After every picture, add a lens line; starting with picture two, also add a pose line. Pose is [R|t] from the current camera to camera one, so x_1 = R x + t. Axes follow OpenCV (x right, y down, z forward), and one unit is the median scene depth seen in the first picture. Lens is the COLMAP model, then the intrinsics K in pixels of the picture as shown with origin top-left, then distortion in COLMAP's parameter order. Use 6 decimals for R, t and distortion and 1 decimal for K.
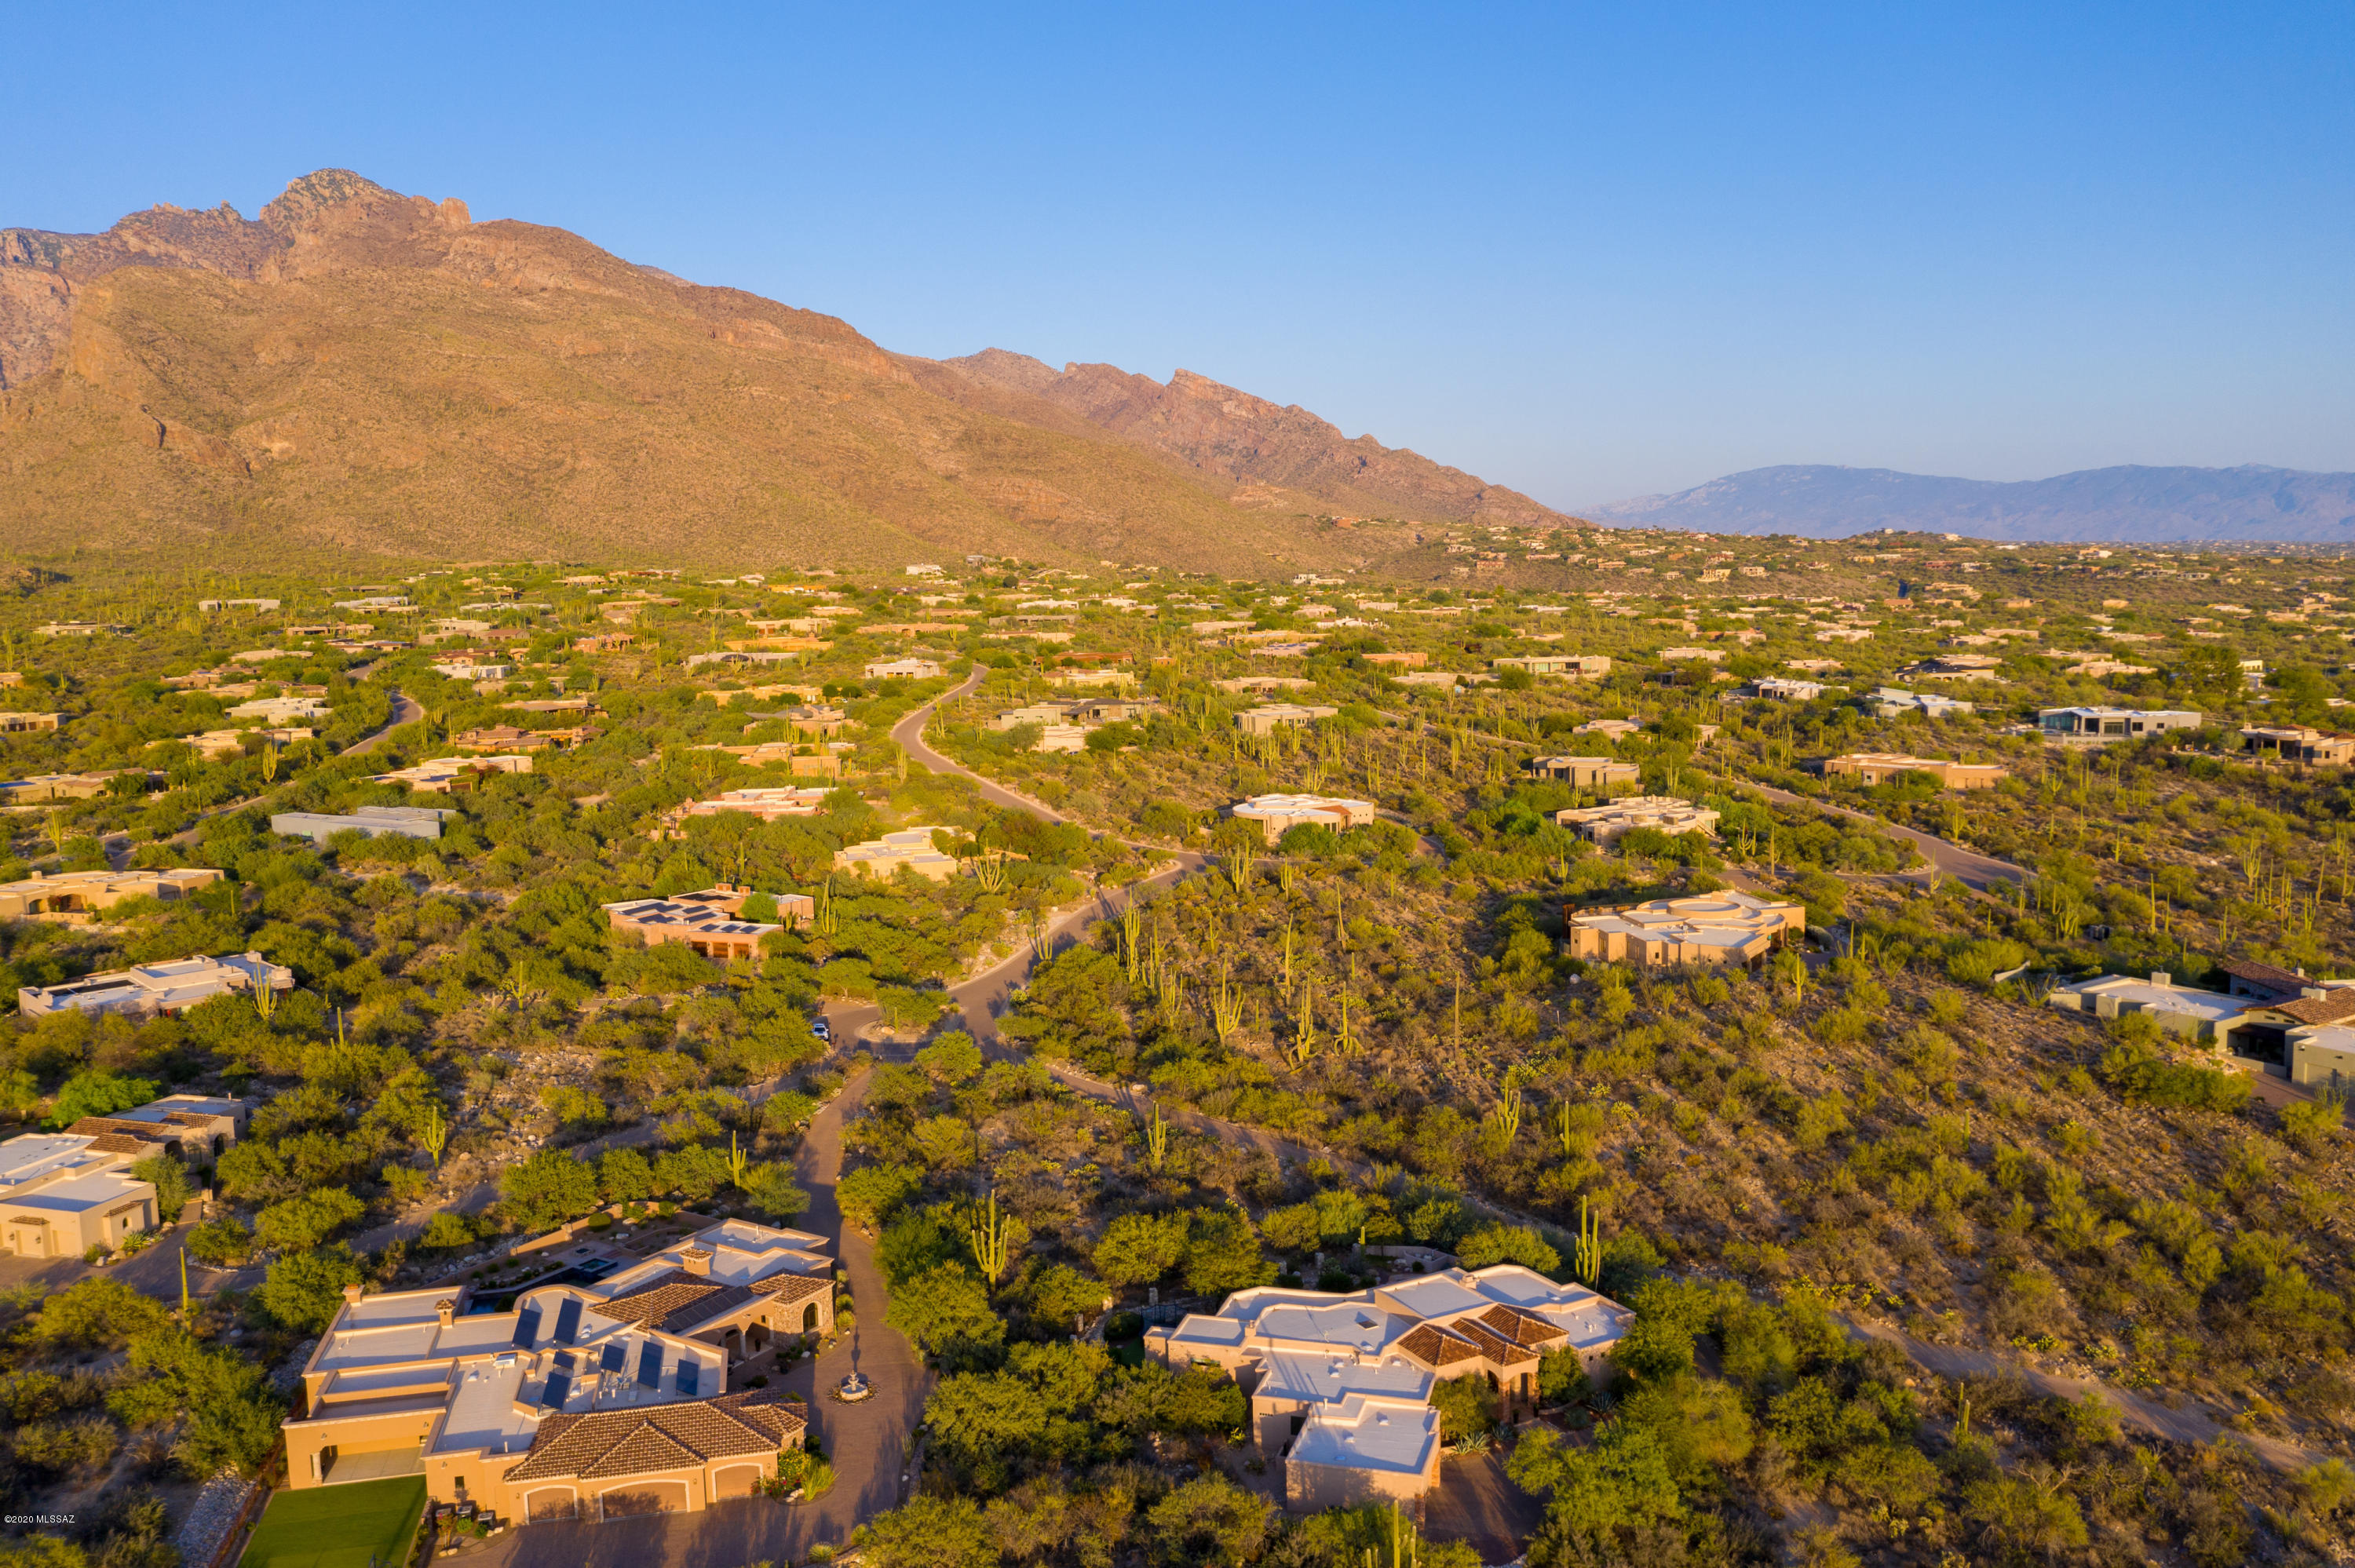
lens RADIAL K [[1859.3, 0, 1172.5], [0, 1859.3, 787.6], [0, 0, 1]] dist [-0.014655, 0.005818]
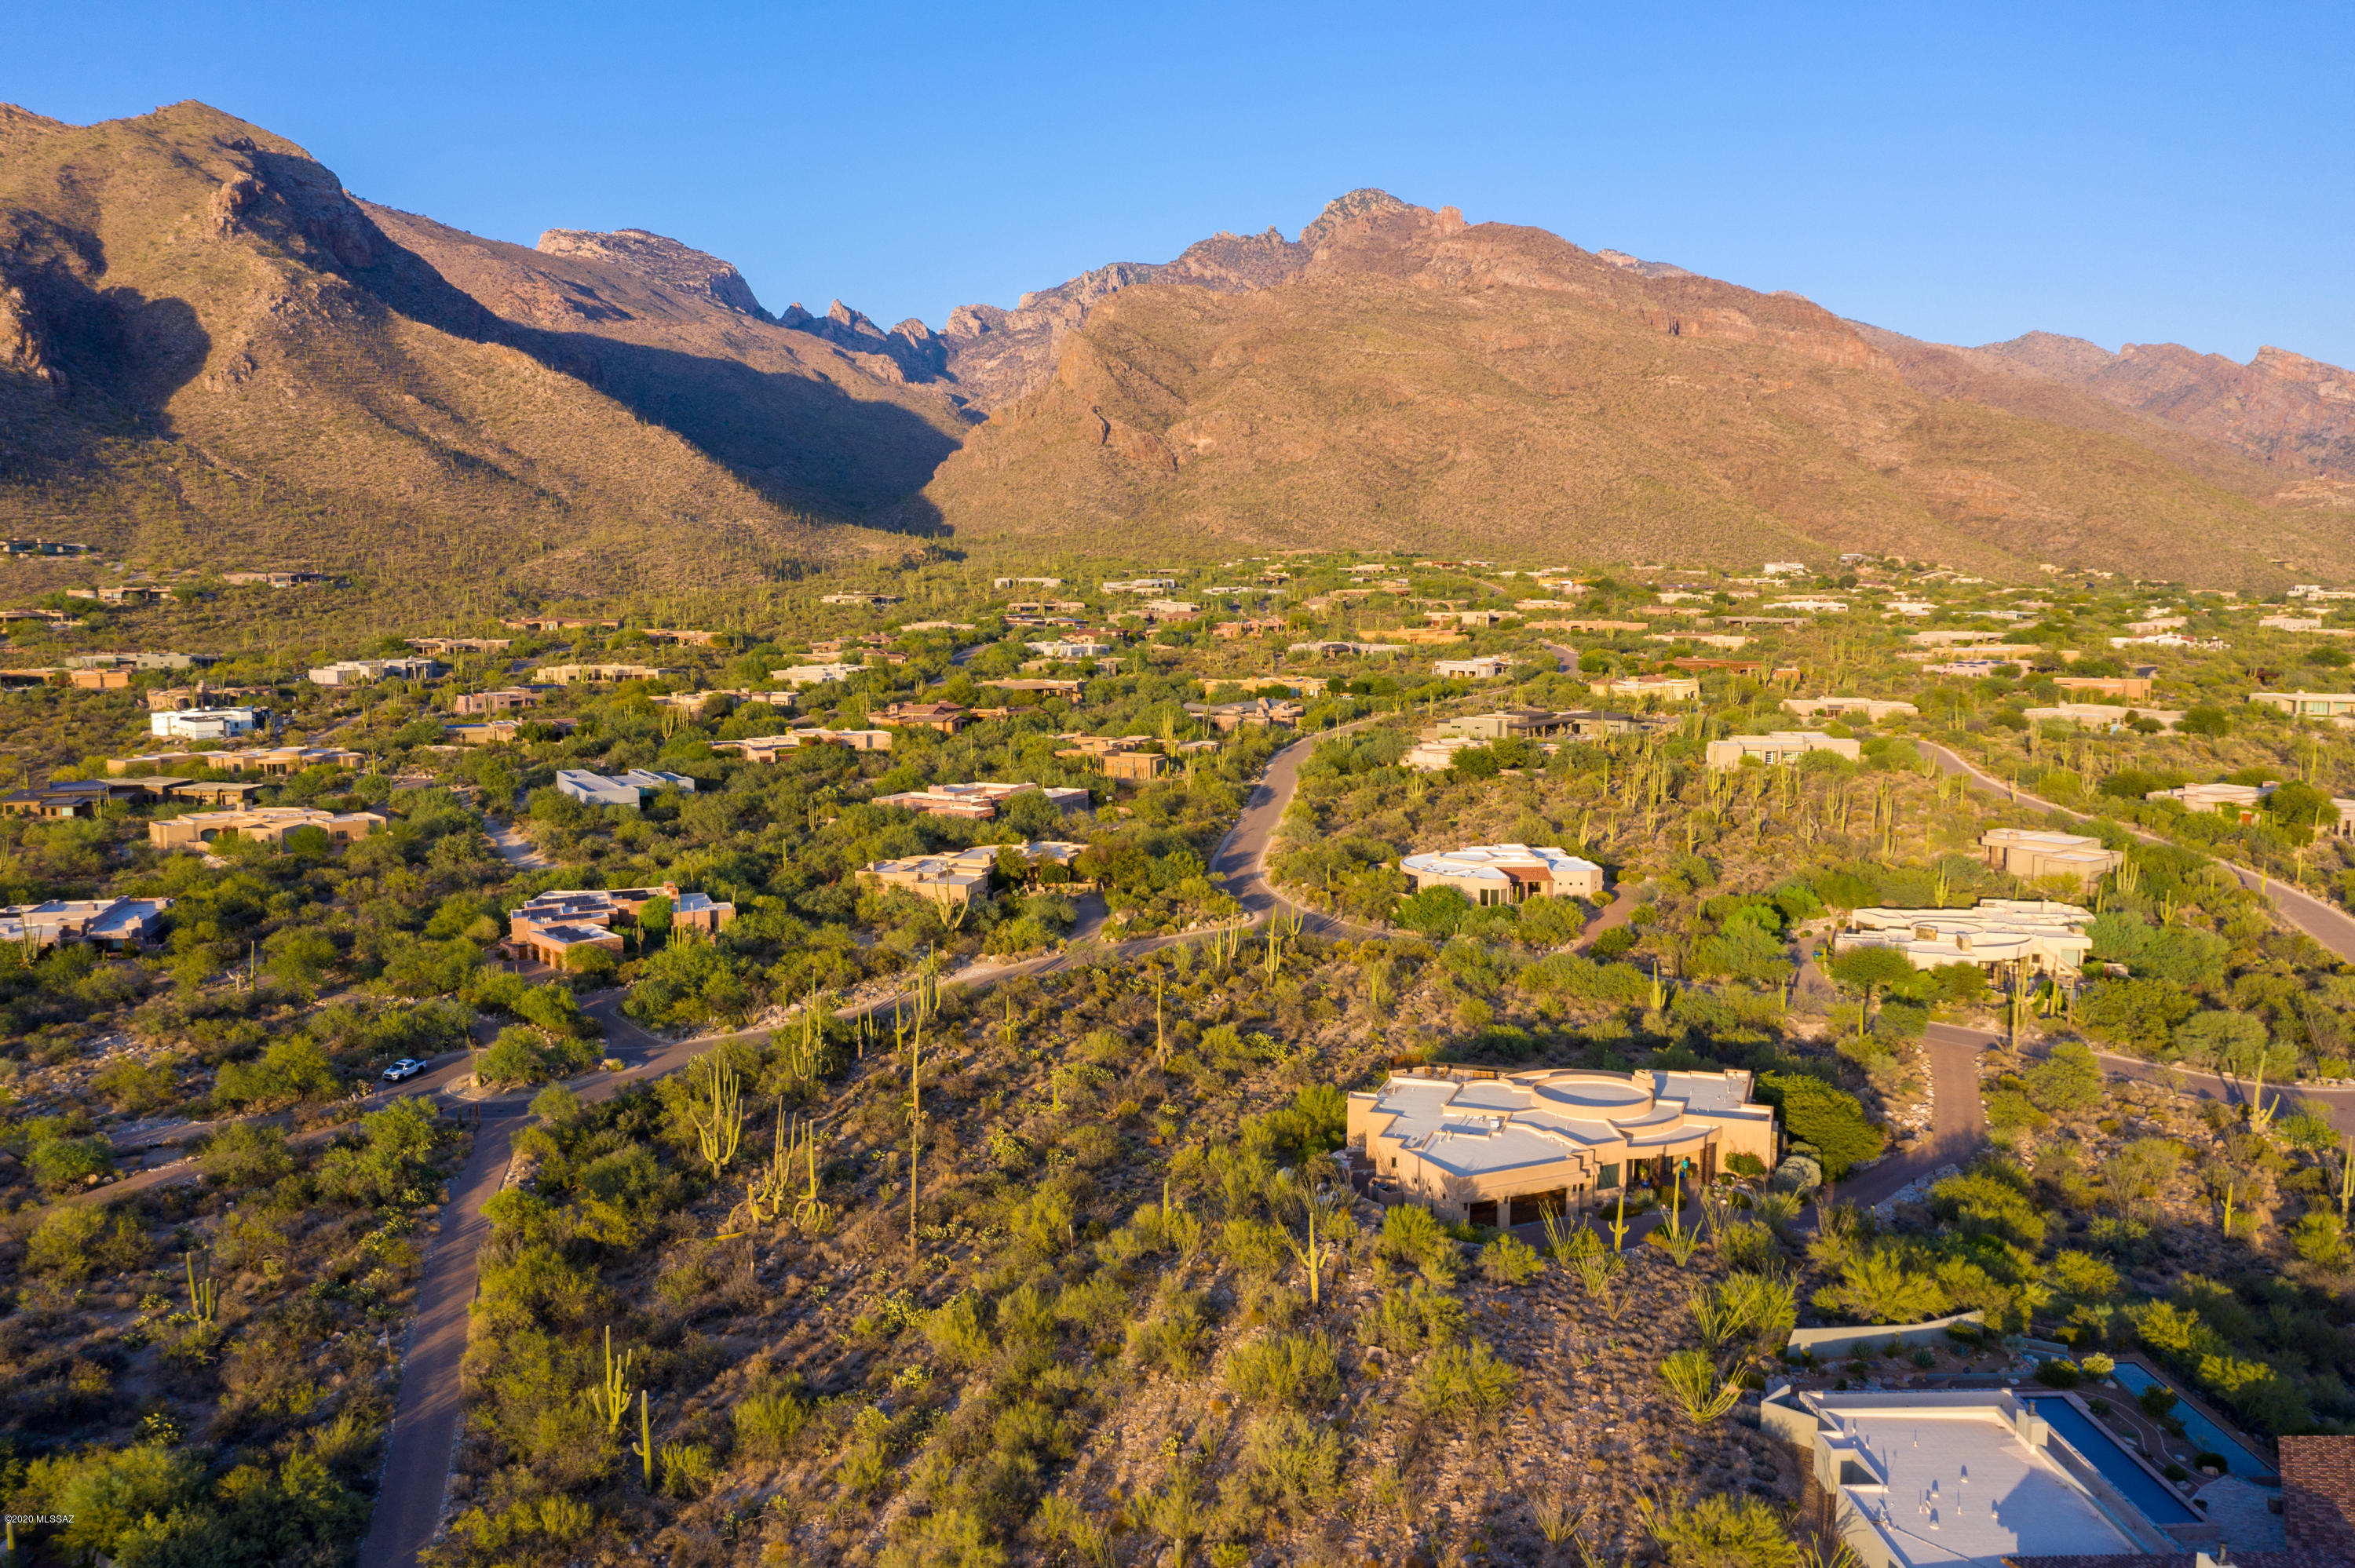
lens RADIAL K [[1859.3, 0, 1172.5], [0, 1859.3, 787.6], [0, 0, 1]] dist [-0.014655, 0.005818]
pose [[0.857541, 0.079706, -0.508203, 0.071178], [-0.079879, 0.996572, 0.021515, -0.005453], [0.508176, 0.022144, 0.860969, 0.063136]]
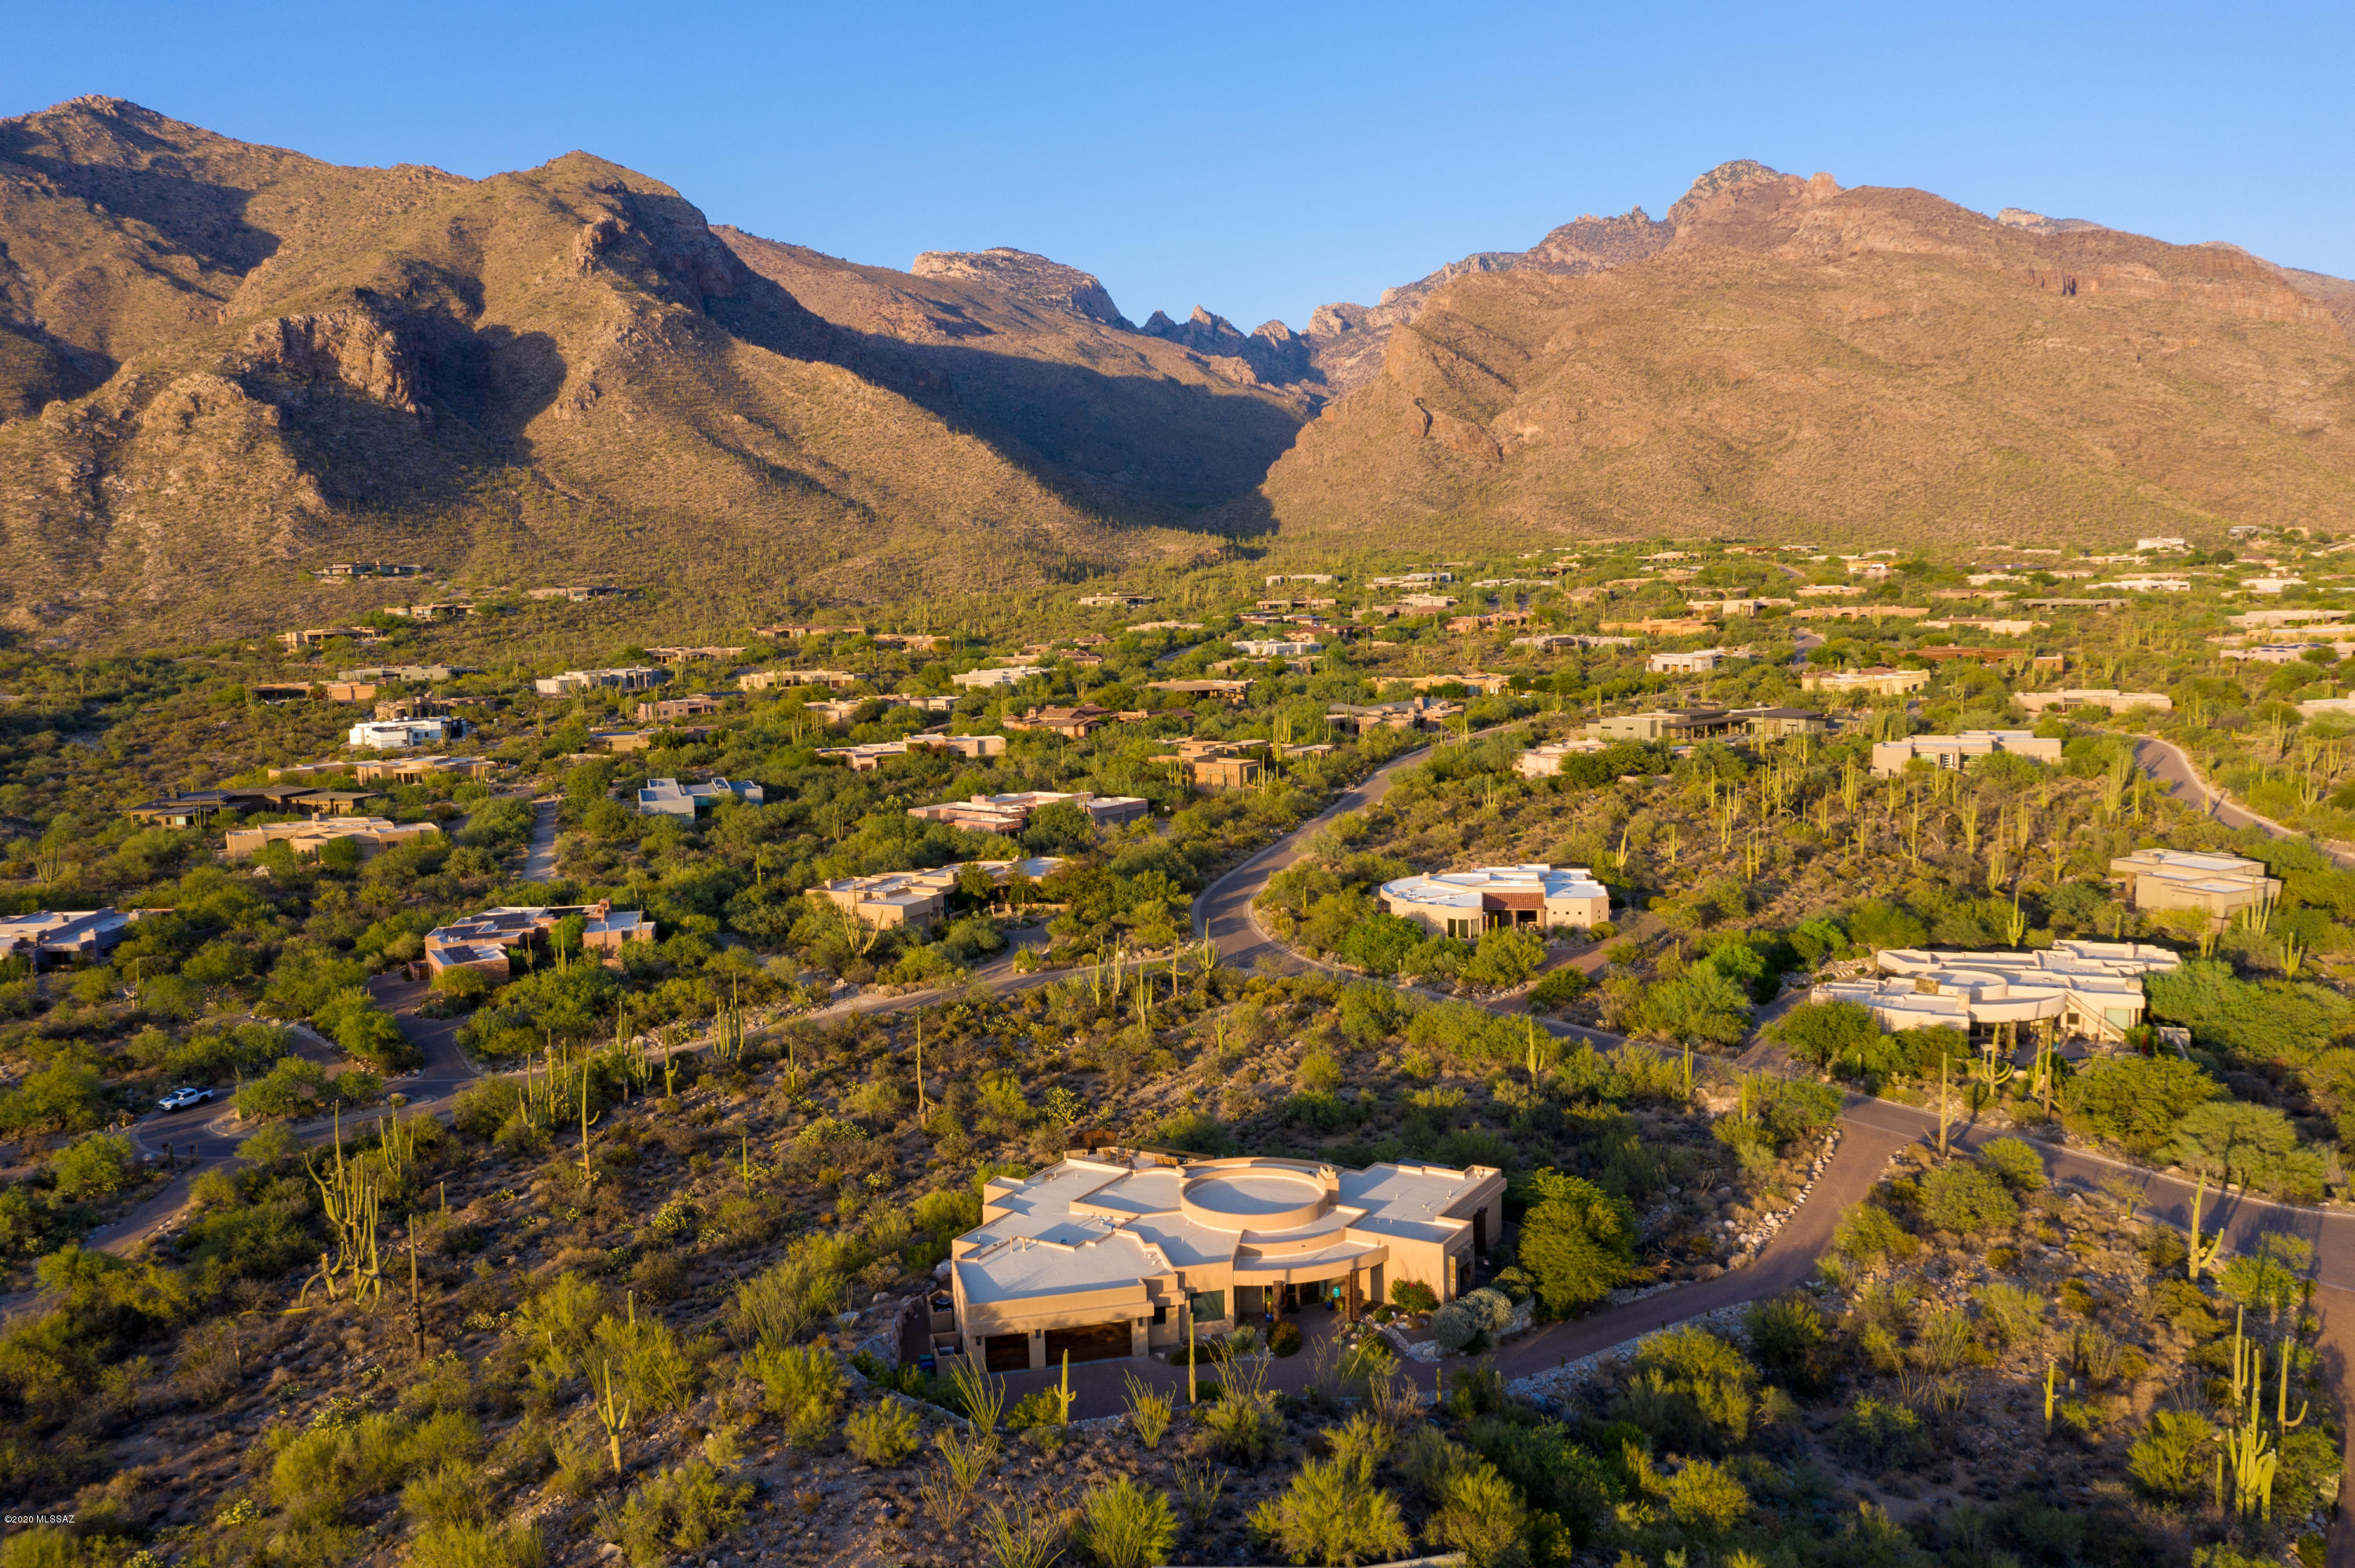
lens RADIAL K [[1854.9, 0, 1172.8], [0, 1854.9, 787.6], [0, 0, 1]] dist [-0.018573, 0.006292]
pose [[0.737376, 0.078997, -0.670848, 0.089312], [-0.072059, 0.996670, 0.038159, -0.008777], [0.671628, 0.020203, 0.740613, 0.095564]]
